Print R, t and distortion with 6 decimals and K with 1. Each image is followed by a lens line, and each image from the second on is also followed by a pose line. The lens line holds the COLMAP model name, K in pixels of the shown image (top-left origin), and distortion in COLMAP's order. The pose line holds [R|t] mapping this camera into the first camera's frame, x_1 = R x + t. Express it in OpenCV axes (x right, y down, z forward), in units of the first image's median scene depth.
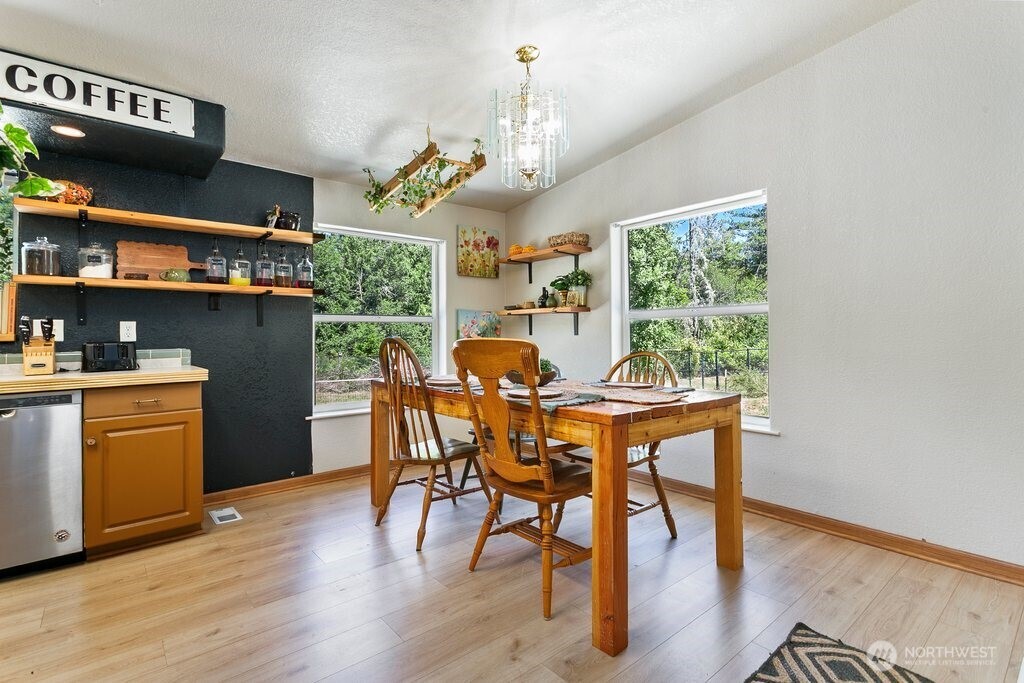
lens RADIAL K [[486.2, 0, 505.4], [0, 486.2, 335.2], [0, 0, 1]] dist [-0.000467, 0.002047]
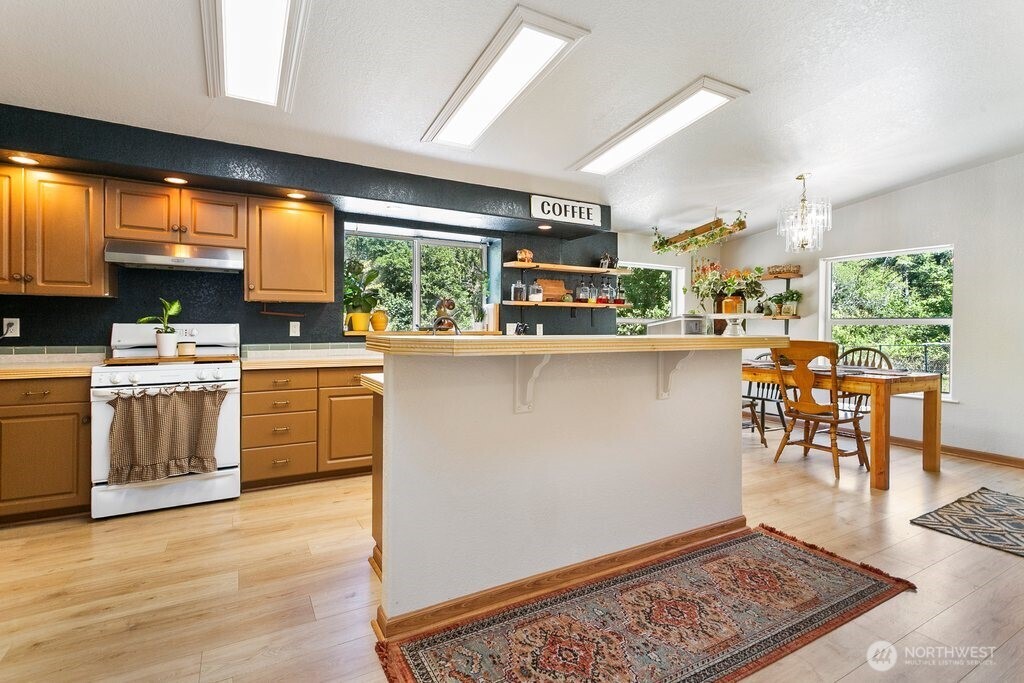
lens RADIAL K [[486.2, 0, 505.6], [0, 486.2, 332.0], [0, 0, 1]] dist [-0.000467, 0.002047]
pose [[0.985004, 0.017847, -0.171608, -0.516261], [-0.015199, 0.999744, 0.016731, -0.024606], [0.171863, -0.013871, 0.985023, -0.673650]]
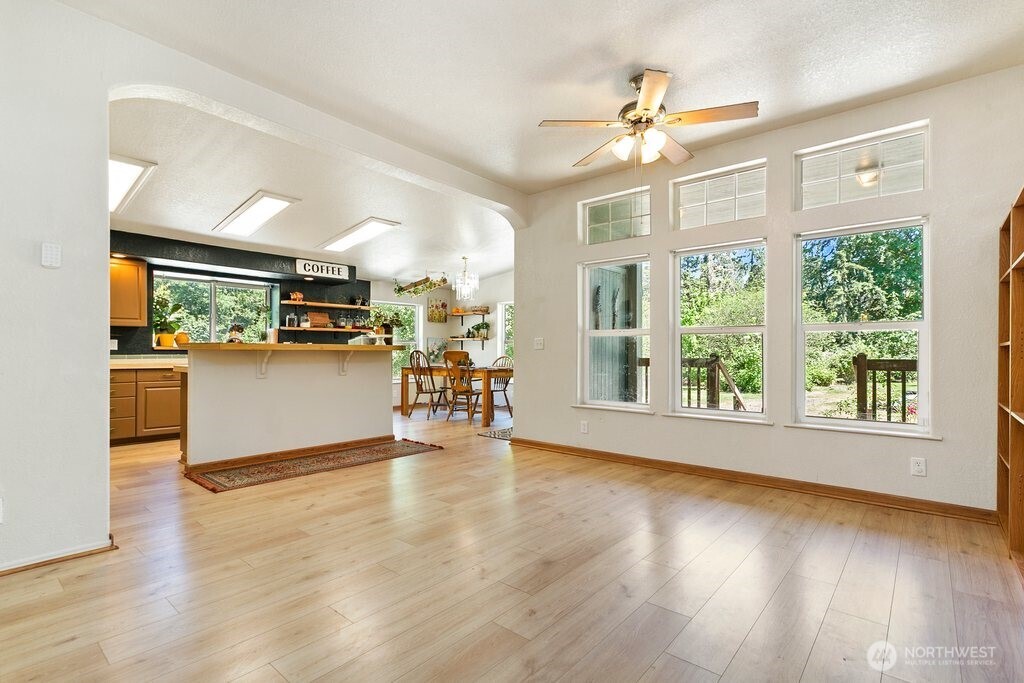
lens RADIAL K [[486.2, 0, 507.5], [0, 486.2, 349.4], [0, 0, 1]] dist [-0.000467, 0.002047]
pose [[0.985148, 0.010721, 0.171370, -0.156508], [-0.010190, 0.999940, -0.003978, 0.004540], [-0.171403, 0.002172, 0.985199, -1.514966]]
